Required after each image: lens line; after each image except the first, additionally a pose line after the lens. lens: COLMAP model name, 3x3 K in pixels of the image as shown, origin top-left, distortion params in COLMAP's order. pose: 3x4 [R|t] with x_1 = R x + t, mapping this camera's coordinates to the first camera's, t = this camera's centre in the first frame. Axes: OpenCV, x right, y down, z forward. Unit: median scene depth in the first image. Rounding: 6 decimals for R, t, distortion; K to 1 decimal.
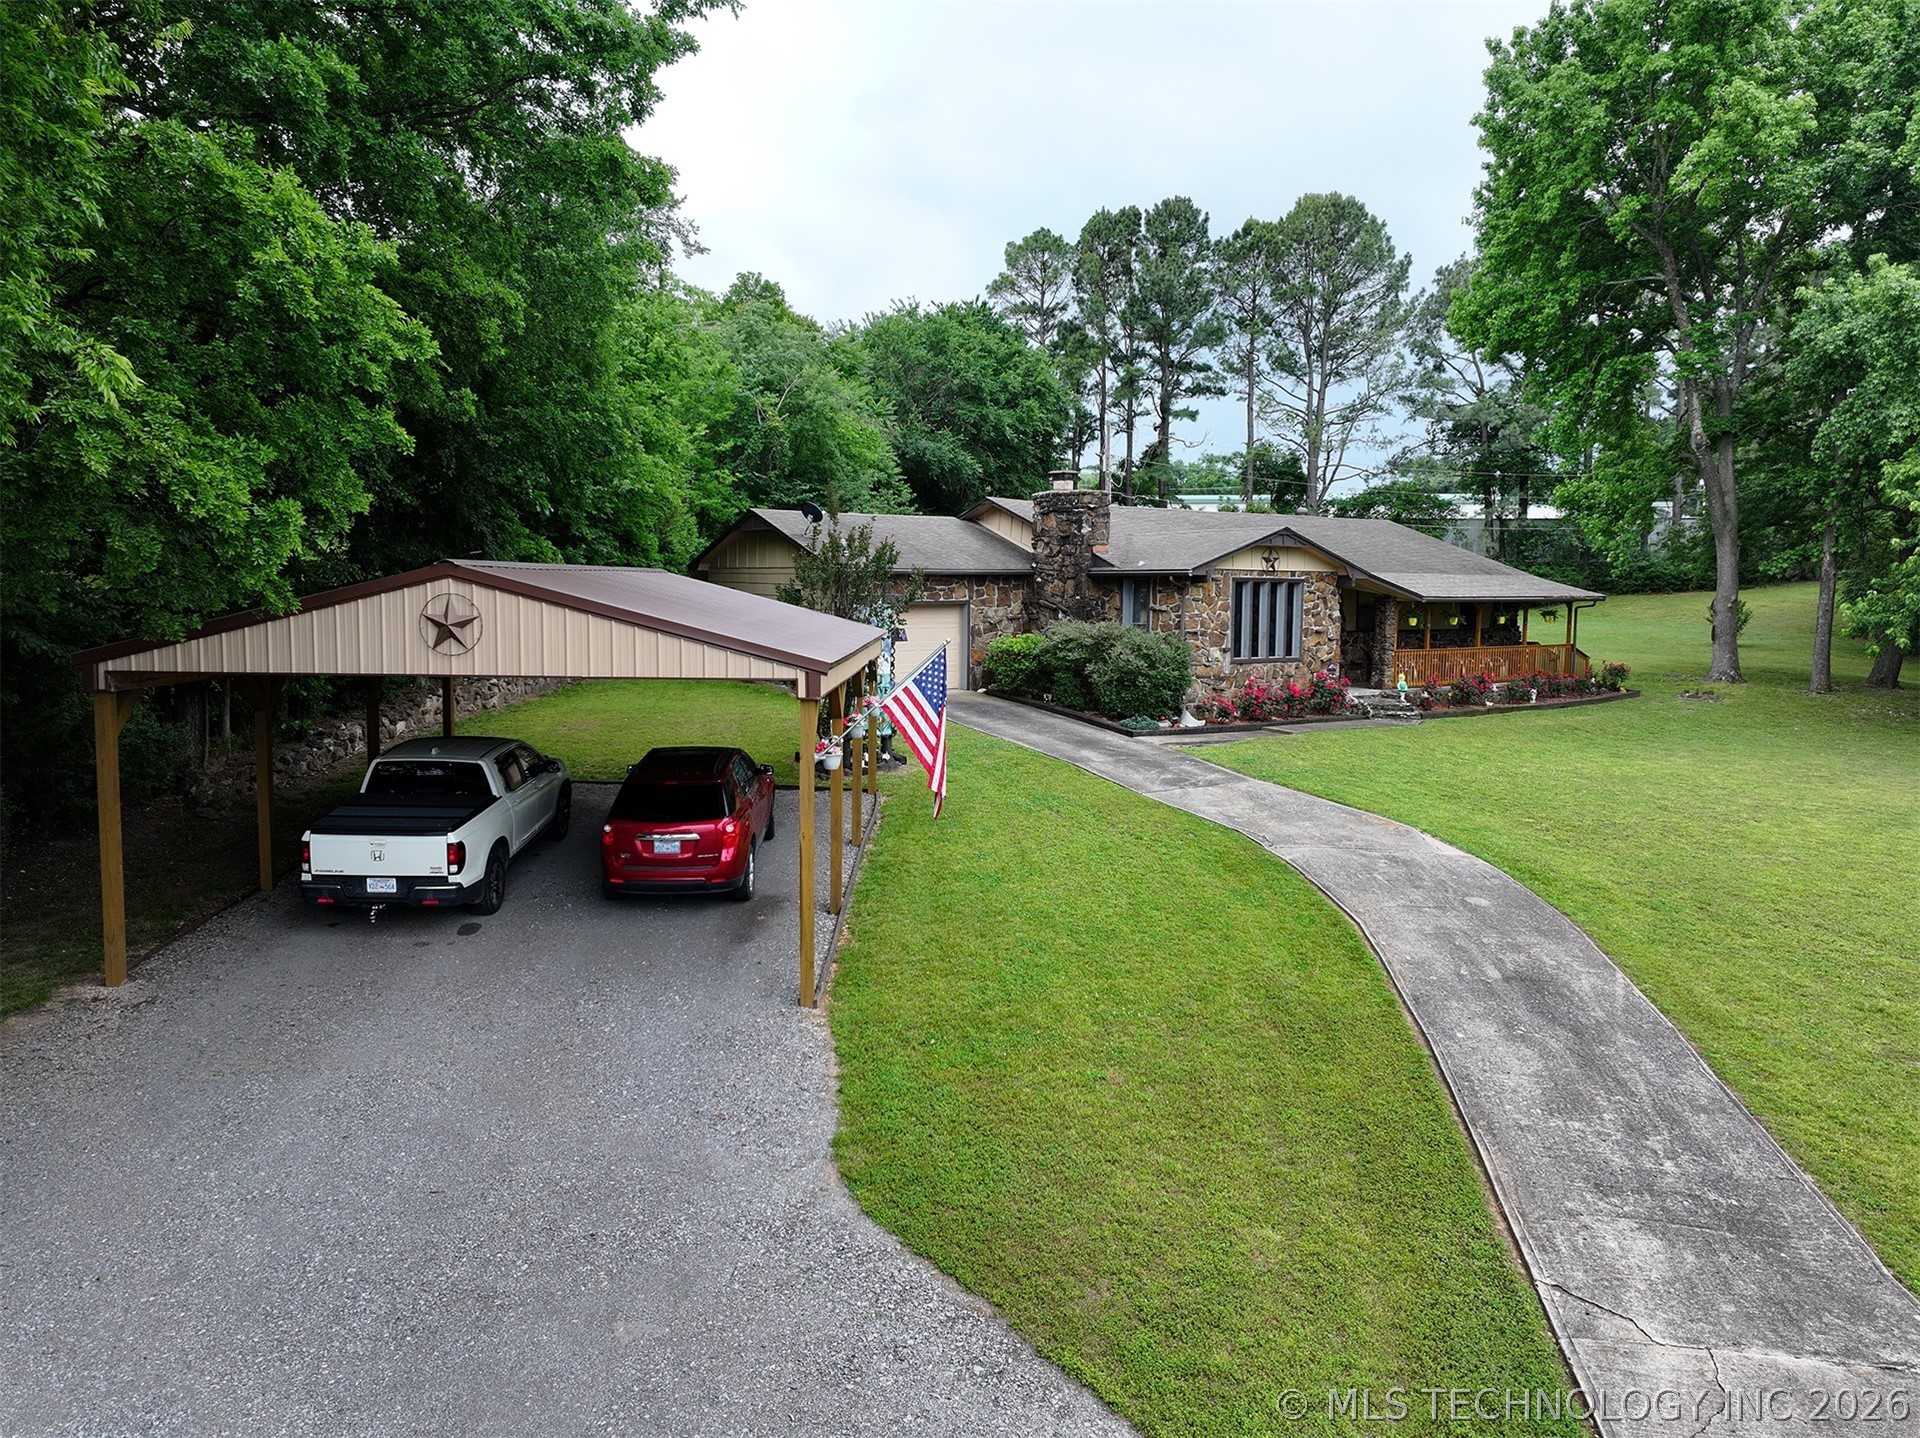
lens RADIAL K [[1341.8, 0, 960.0], [0, 1341.8, 719.0], [0, 0, 1]] dist [0.003892, -0.001715]
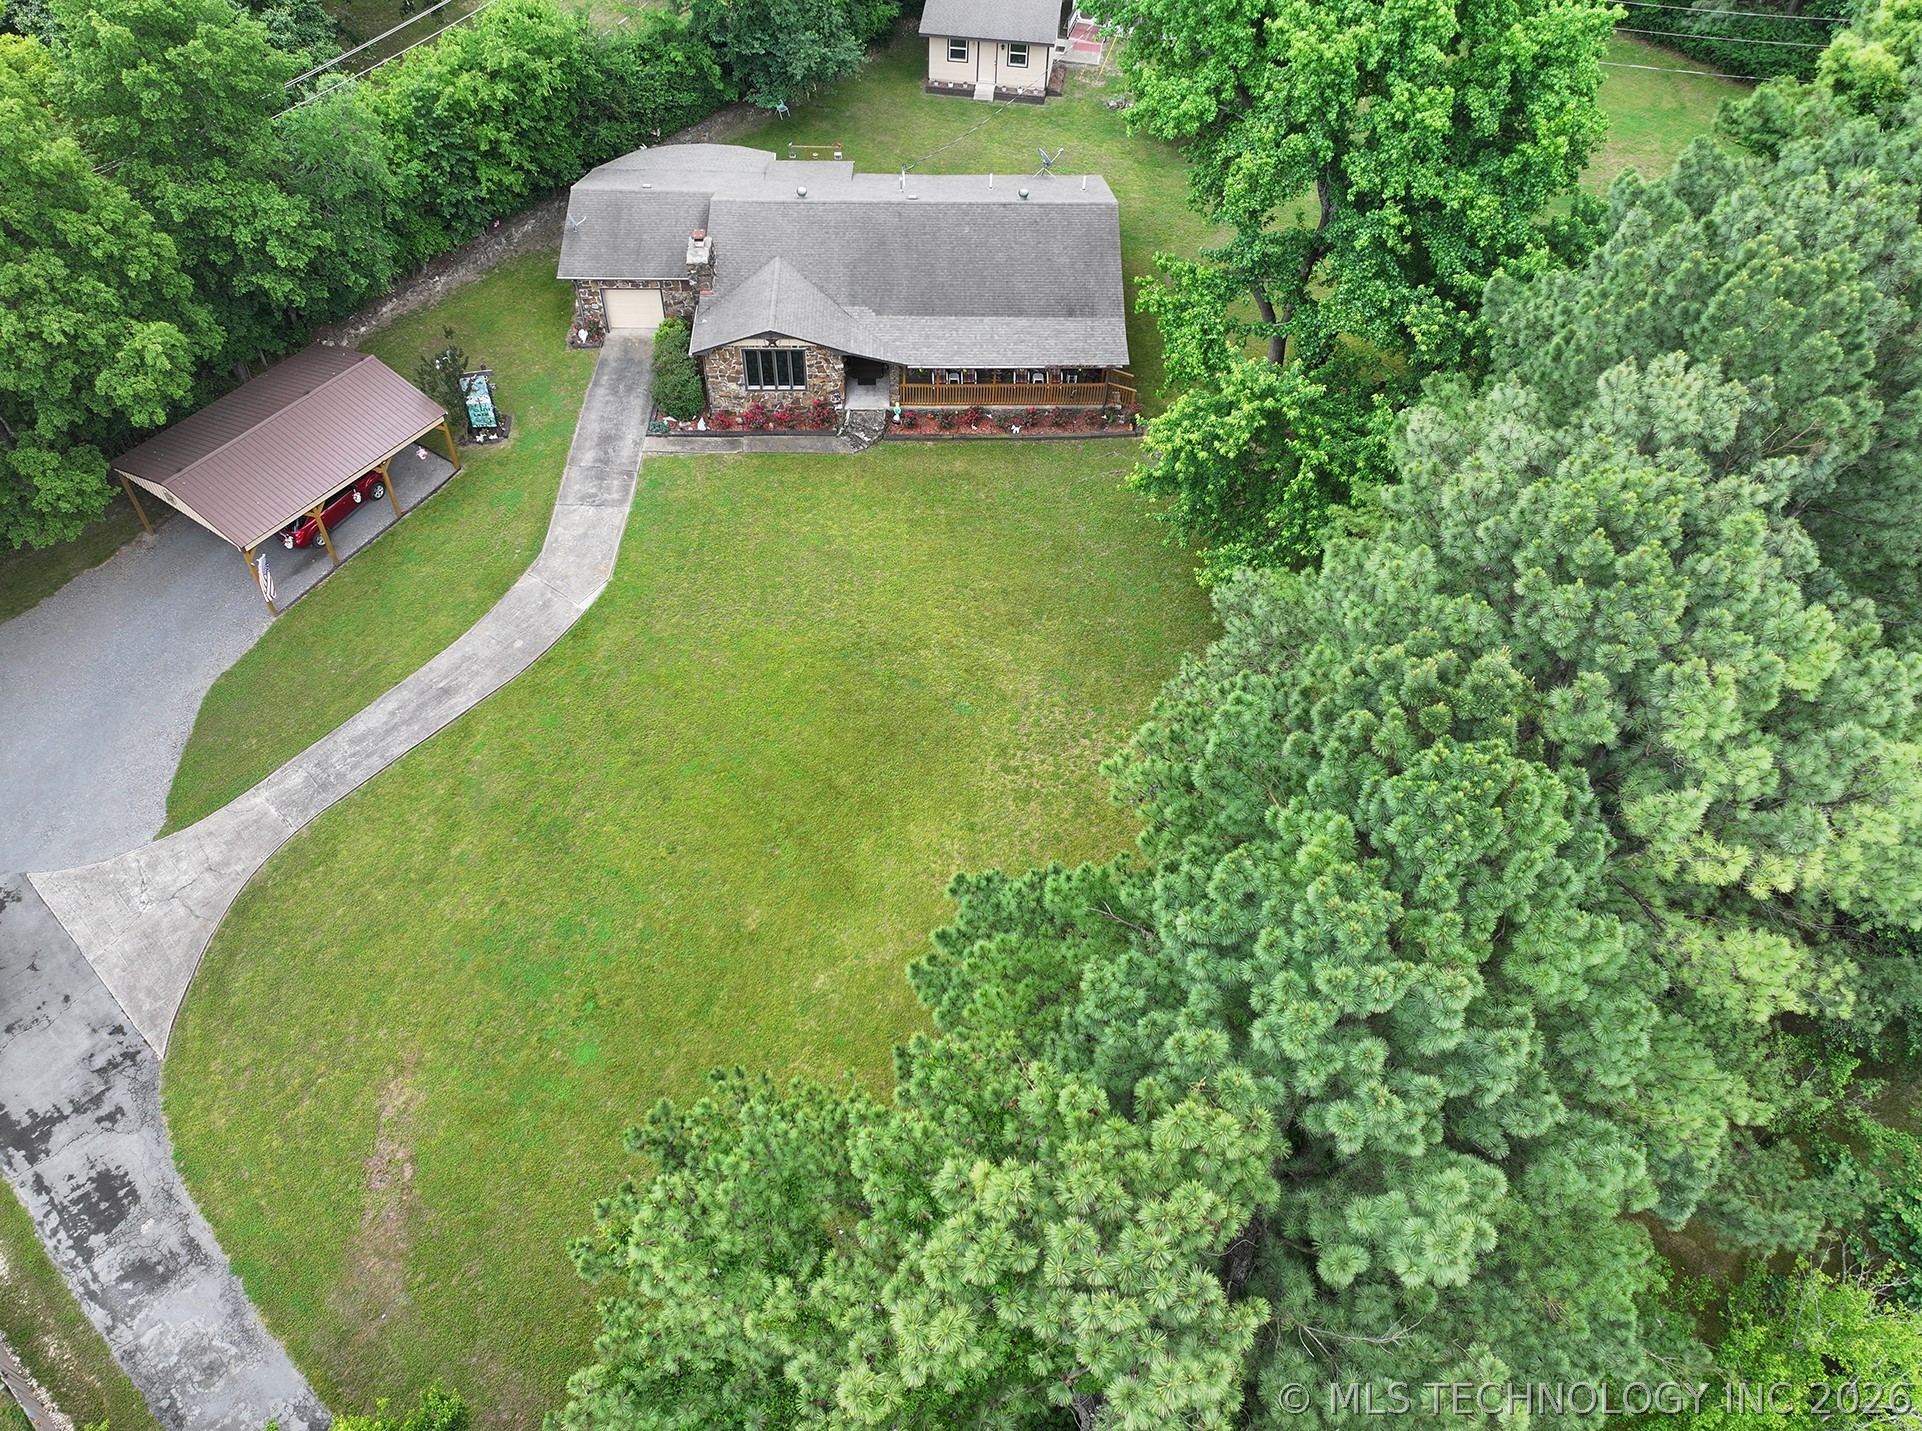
lens RADIAL K [[1400.4, 0, 927.5], [0, 1400.4, 674.7], [0, 0, 1]] dist [0.005338, 0.006417]
pose [[0.824176, 0.422324, -0.377328, 1.040843], [-0.059597, 0.727241, 0.683790, -0.866450], [0.563189, -0.541076, 0.624544, -0.156509]]
